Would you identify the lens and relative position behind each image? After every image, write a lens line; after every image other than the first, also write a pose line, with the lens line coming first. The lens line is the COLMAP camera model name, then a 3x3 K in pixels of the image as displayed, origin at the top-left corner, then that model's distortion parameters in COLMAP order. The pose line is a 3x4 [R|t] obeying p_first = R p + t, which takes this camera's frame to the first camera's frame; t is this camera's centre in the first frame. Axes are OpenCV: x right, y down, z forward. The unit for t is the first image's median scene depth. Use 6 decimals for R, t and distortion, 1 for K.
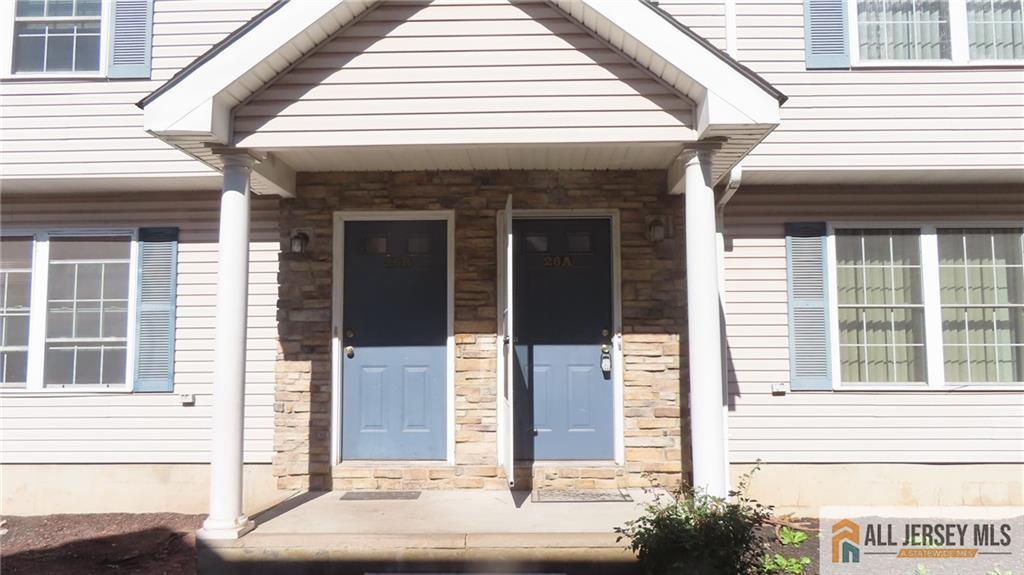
lens RADIAL K [[729.9, 0, 512.0], [0, 729.9, 287.5], [0, 0, 1]] dist [-0.011964, 0.003918]
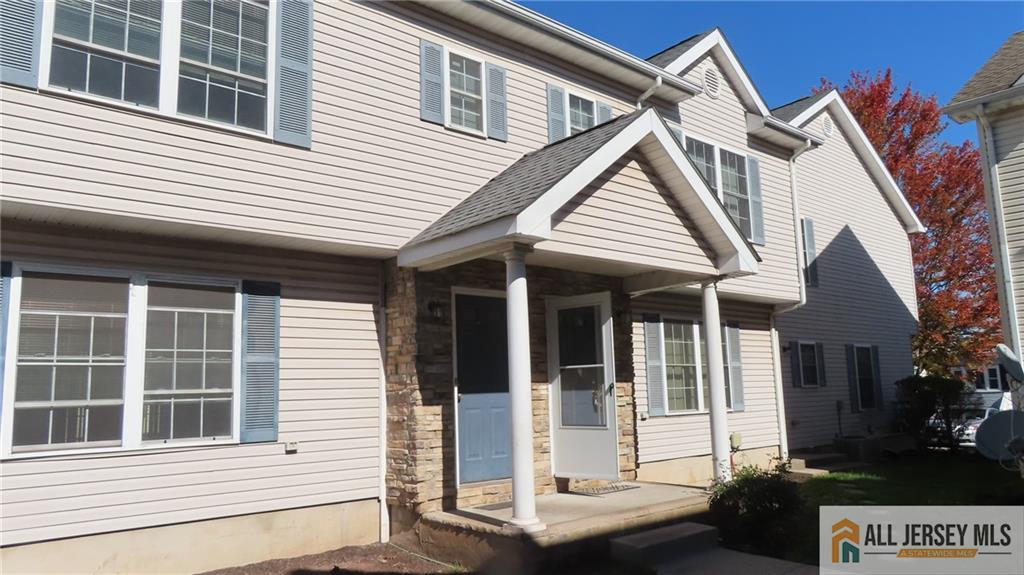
lens RADIAL K [[729.9, 0, 512.0], [0, 729.9, 287.5], [0, 0, 1]] dist [-0.011964, 0.003918]
pose [[0.737180, 0.082308, 0.670664, -0.936327], [-0.033623, 0.995792, -0.085252, 0.002571], [-0.674859, 0.040296, 0.736846, -0.003415]]
